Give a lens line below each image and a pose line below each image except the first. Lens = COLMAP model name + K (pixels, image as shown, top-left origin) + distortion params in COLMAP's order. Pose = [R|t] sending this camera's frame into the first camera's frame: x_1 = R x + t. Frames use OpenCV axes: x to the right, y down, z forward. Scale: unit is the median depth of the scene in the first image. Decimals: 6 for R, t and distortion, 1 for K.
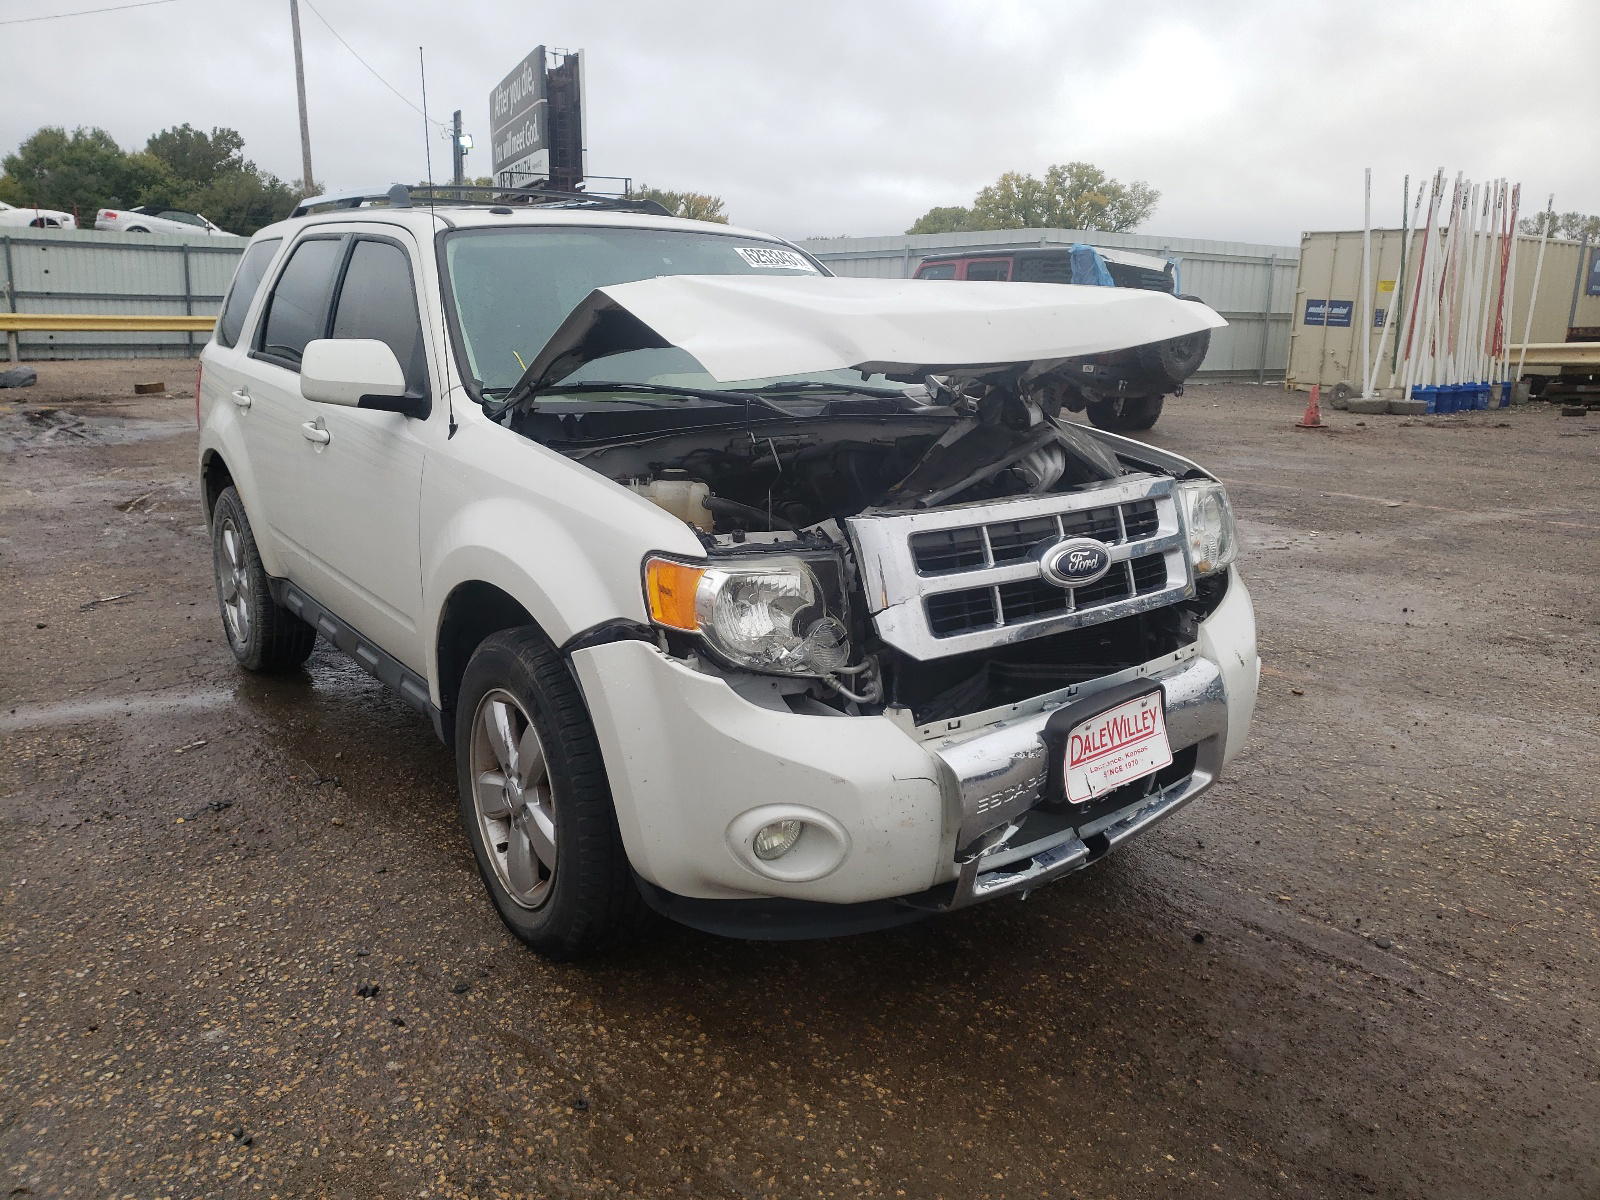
lens RADIAL K [[1248.4, 0, 800.0], [0, 1248.4, 600.0], [0, 0, 1]] dist [0.012104, -0.009049]
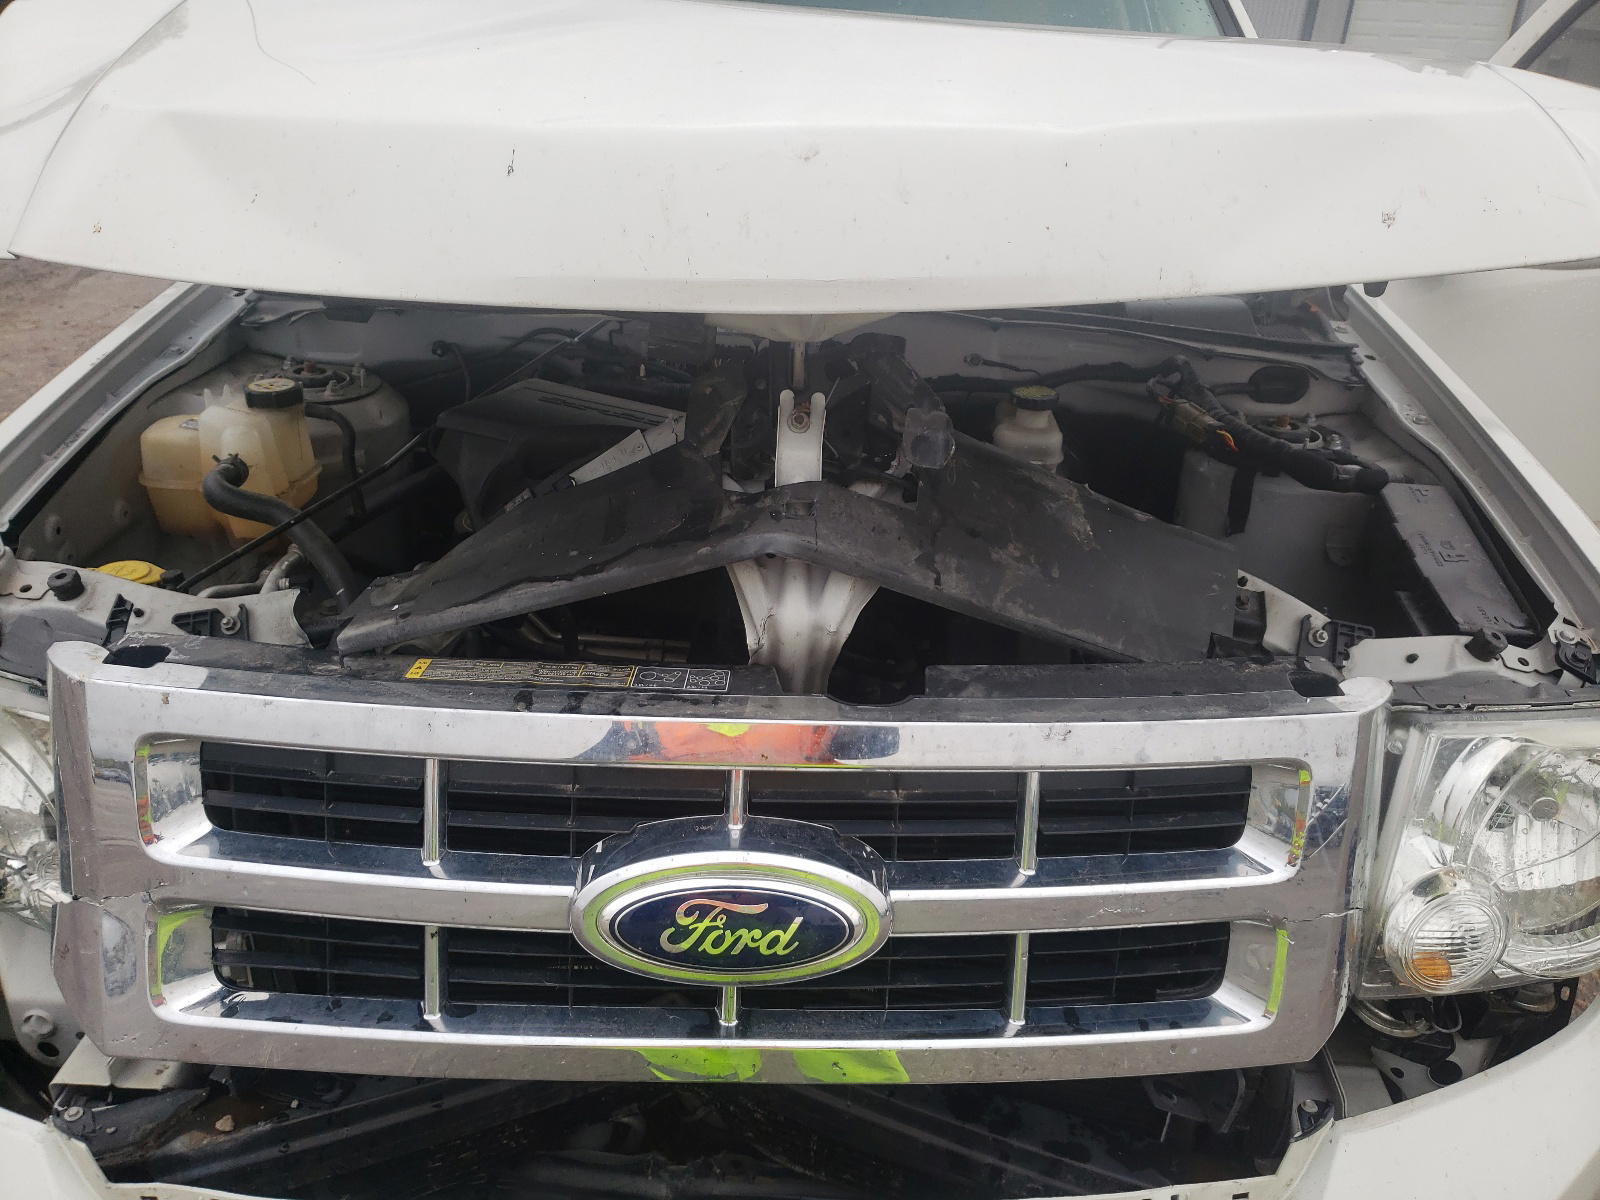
lens RADIAL K [[1248.4, 0, 800.0], [0, 1248.4, 600.0], [0, 0, 1]] dist [0.012104, -0.009049]
pose [[0.799332, 0.286281, -0.528311, 0.391832], [-0.182583, 0.953358, 0.240358, -0.198301], [0.572479, -0.095665, 0.814319, 0.745463]]
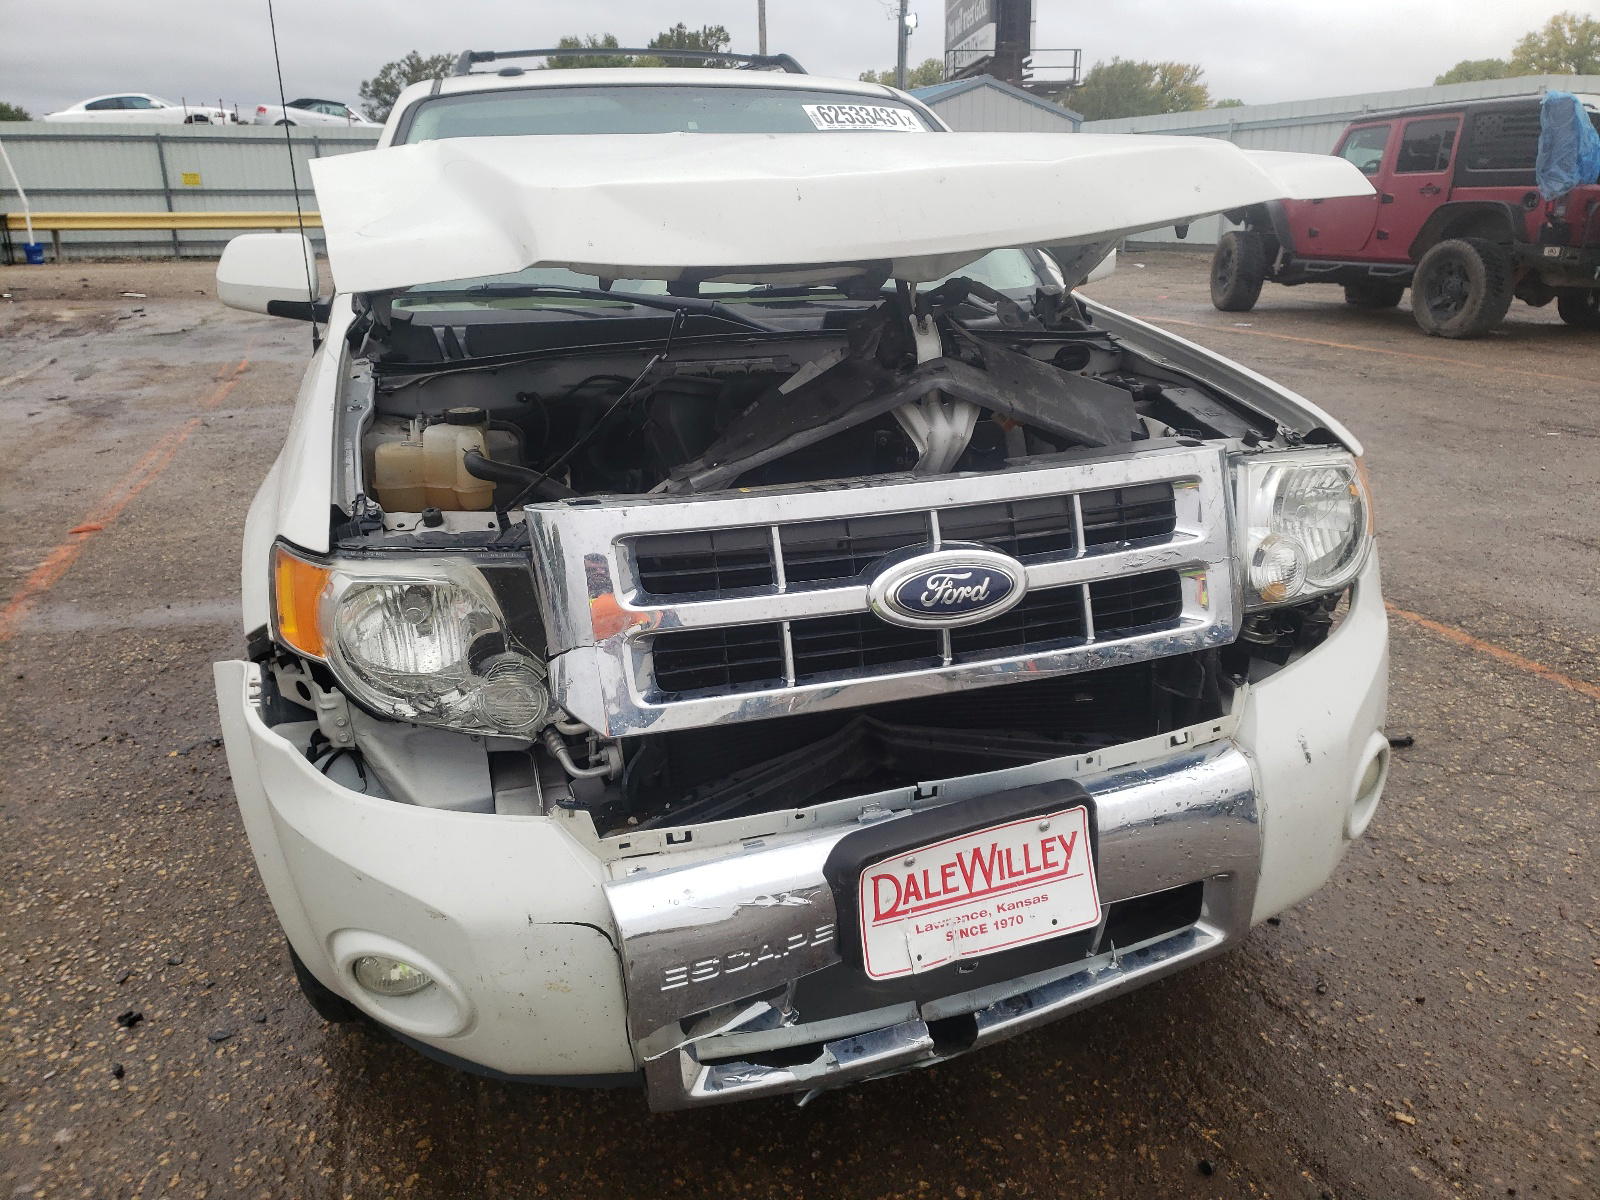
lens RADIAL K [[1248.4, 0, 800.0], [0, 1248.4, 600.0], [0, 0, 1]] dist [0.012104, -0.009049]
pose [[0.938765, 0.082597, -0.334510, 0.360486], [-0.053627, 0.994037, 0.094946, -0.079829], [0.340358, -0.071193, 0.937597, 0.394845]]
